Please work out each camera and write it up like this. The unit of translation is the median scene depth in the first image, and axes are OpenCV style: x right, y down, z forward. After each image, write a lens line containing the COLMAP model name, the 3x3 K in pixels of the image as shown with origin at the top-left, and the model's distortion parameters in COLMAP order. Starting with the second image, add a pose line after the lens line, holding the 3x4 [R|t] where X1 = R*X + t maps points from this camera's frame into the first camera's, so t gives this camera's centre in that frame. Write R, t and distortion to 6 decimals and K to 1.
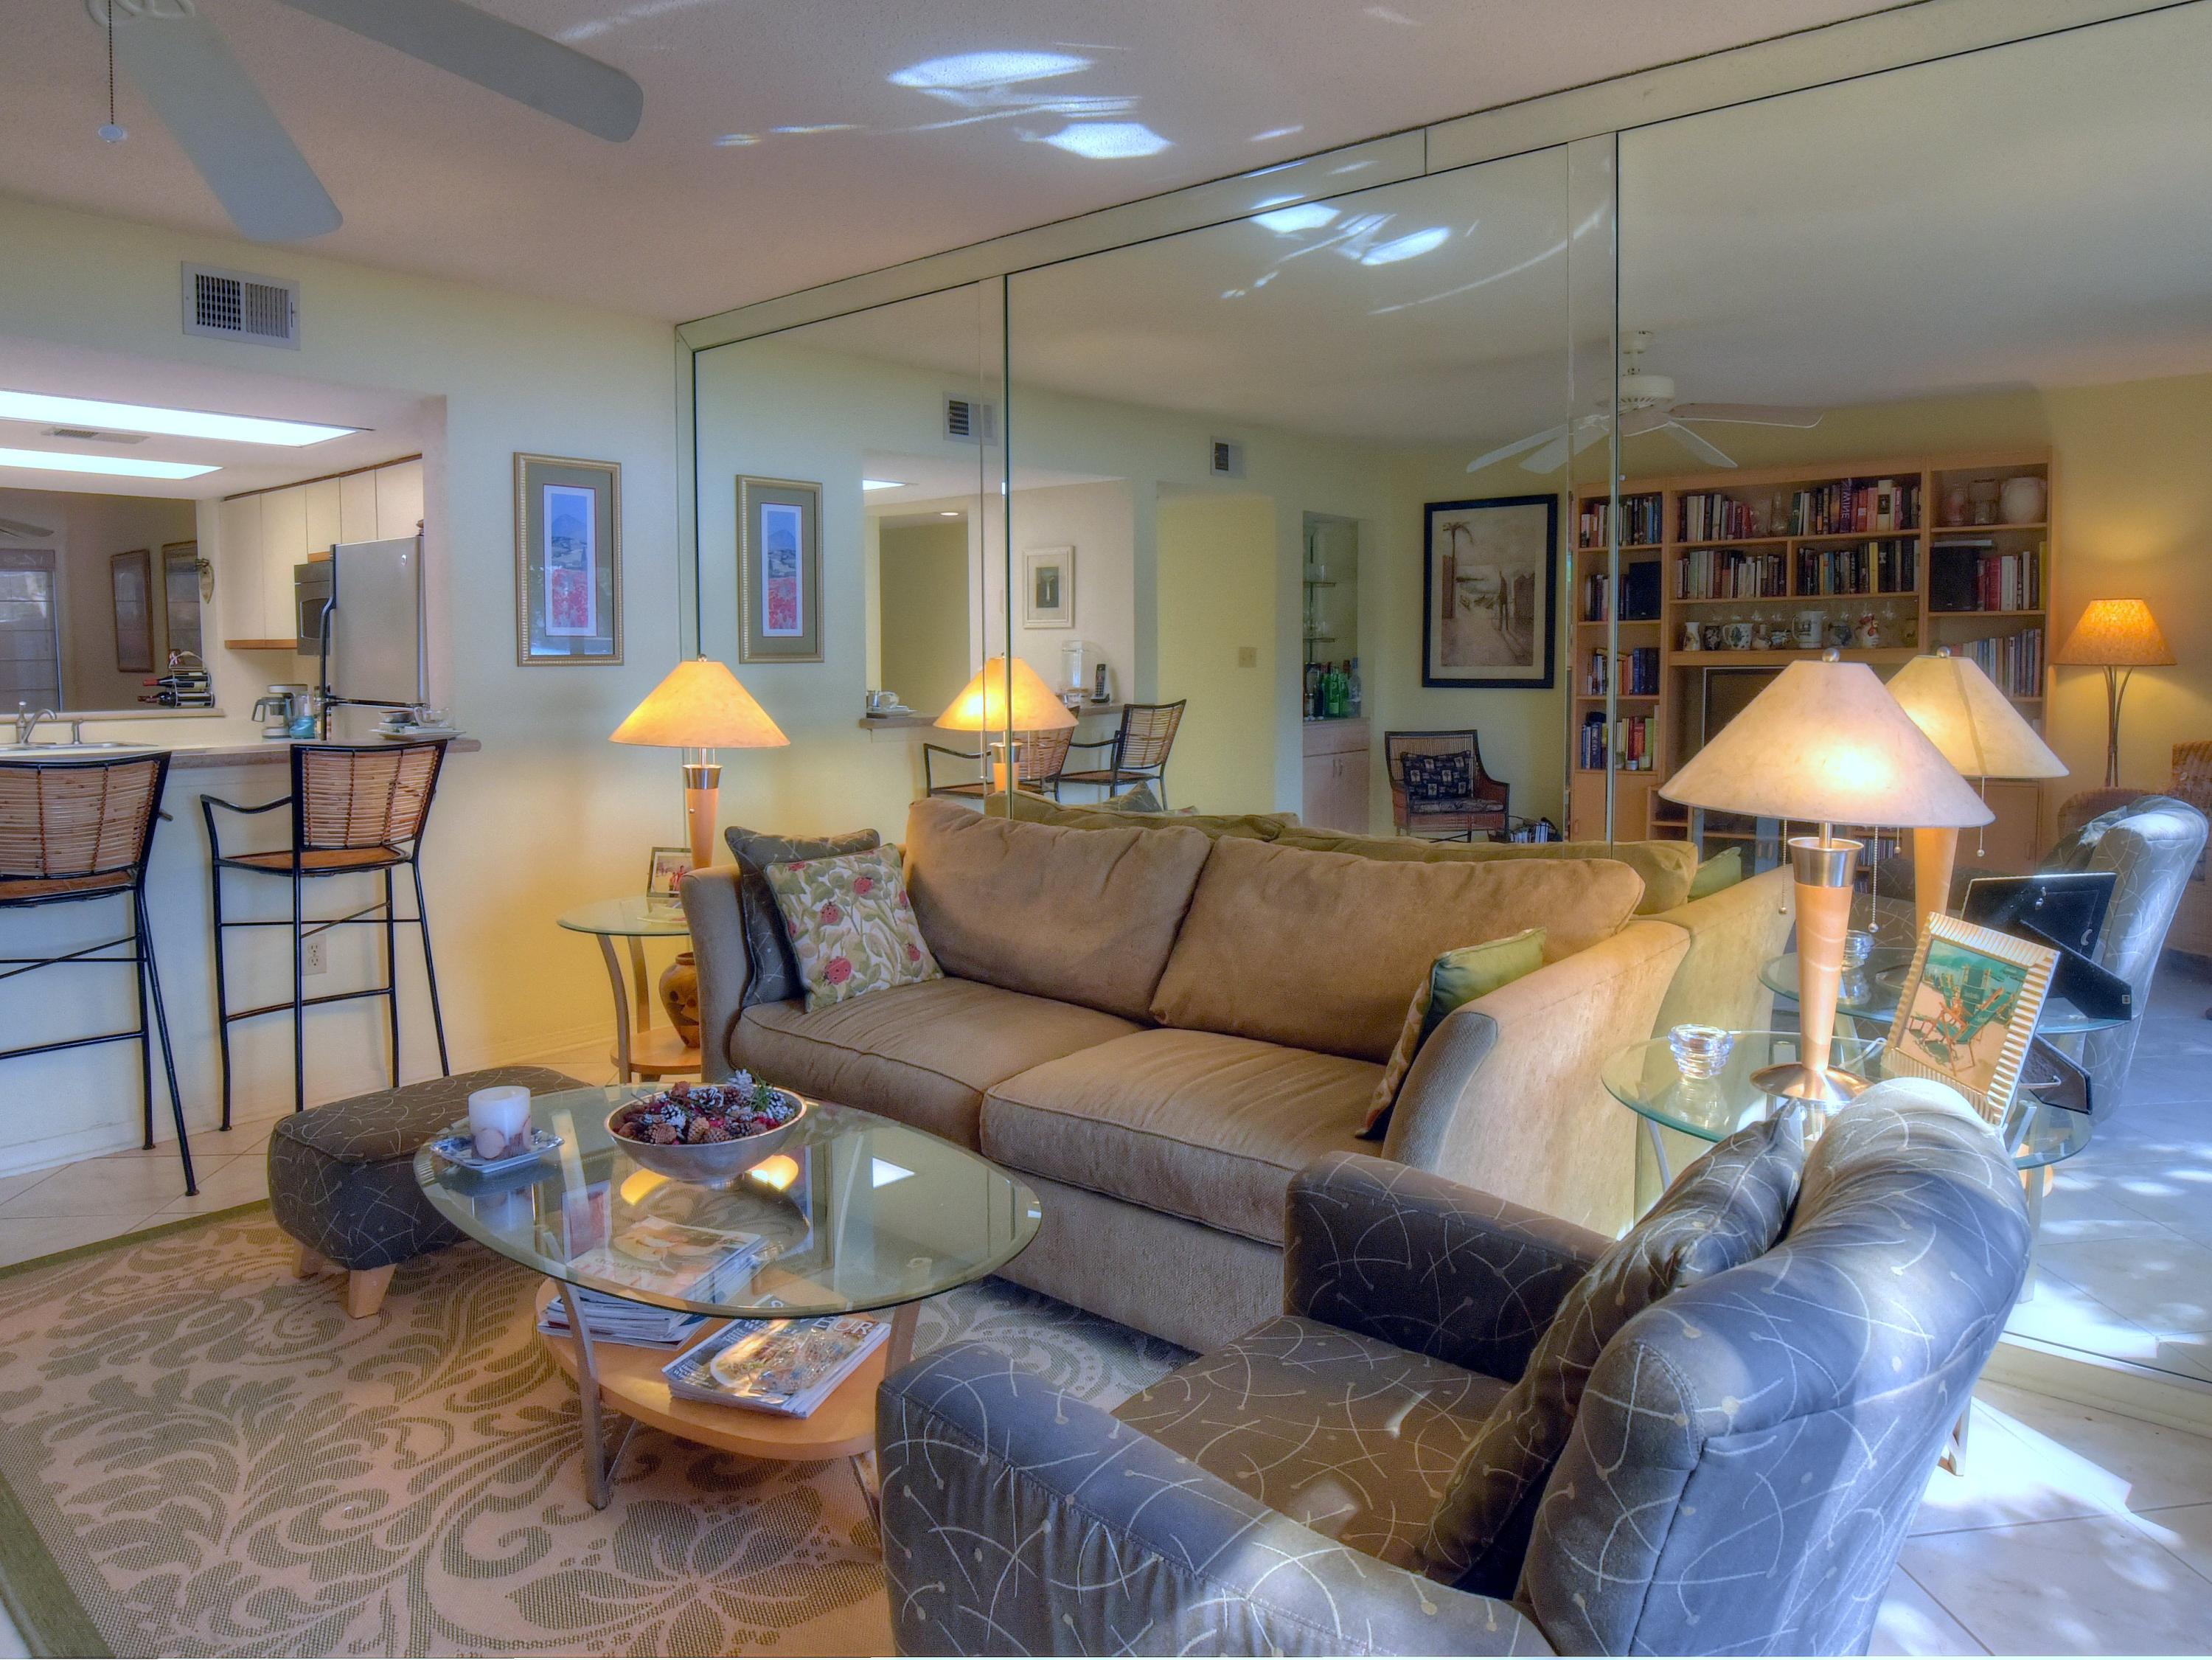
lens RADIAL K [[1359.4, 0, 1106.5], [0, 1359.4, 748.4], [0, 0, 1]] dist [-0.044748, -0.000433]
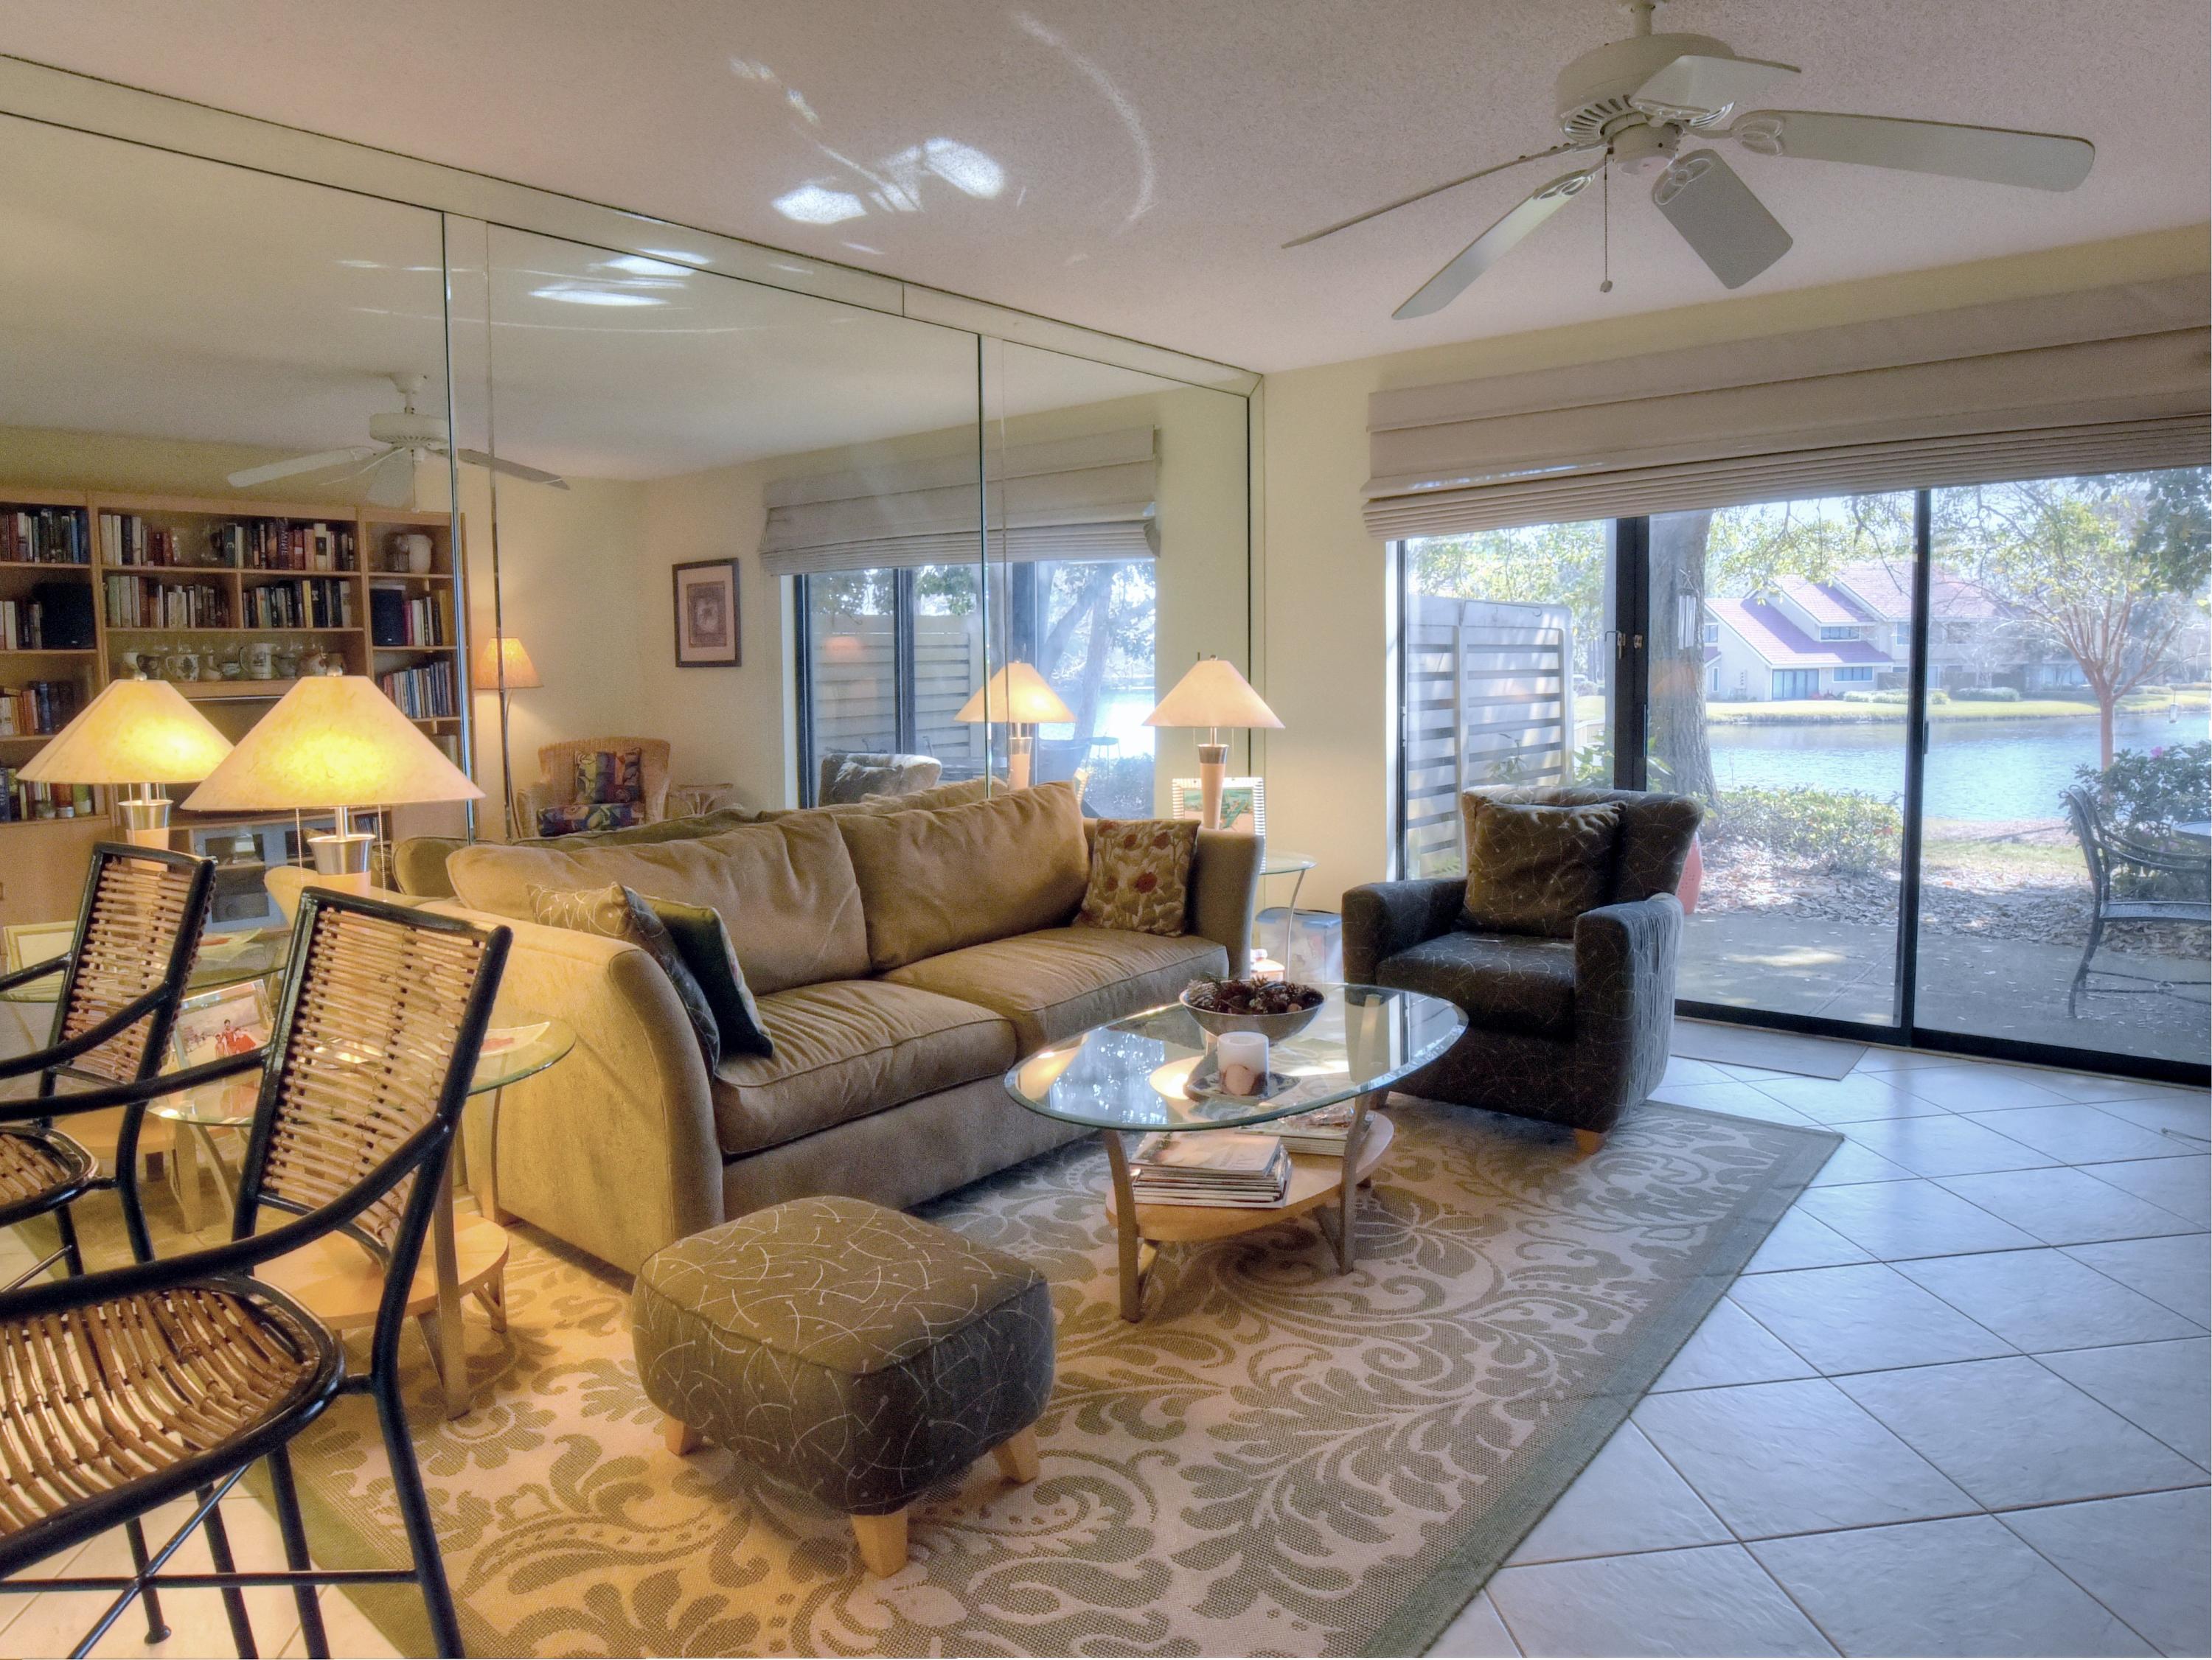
lens RADIAL K [[1405.9, 0, 1094.5], [0, 1405.9, 784.9], [0, 0, 1]] dist [-0.083929, 0.041805]
pose [[0.018856, -0.077923, 0.996781, -0.545203], [0.088293, 0.993193, 0.075972, -0.018278], [-0.995916, 0.086577, 0.025608, 0.363289]]
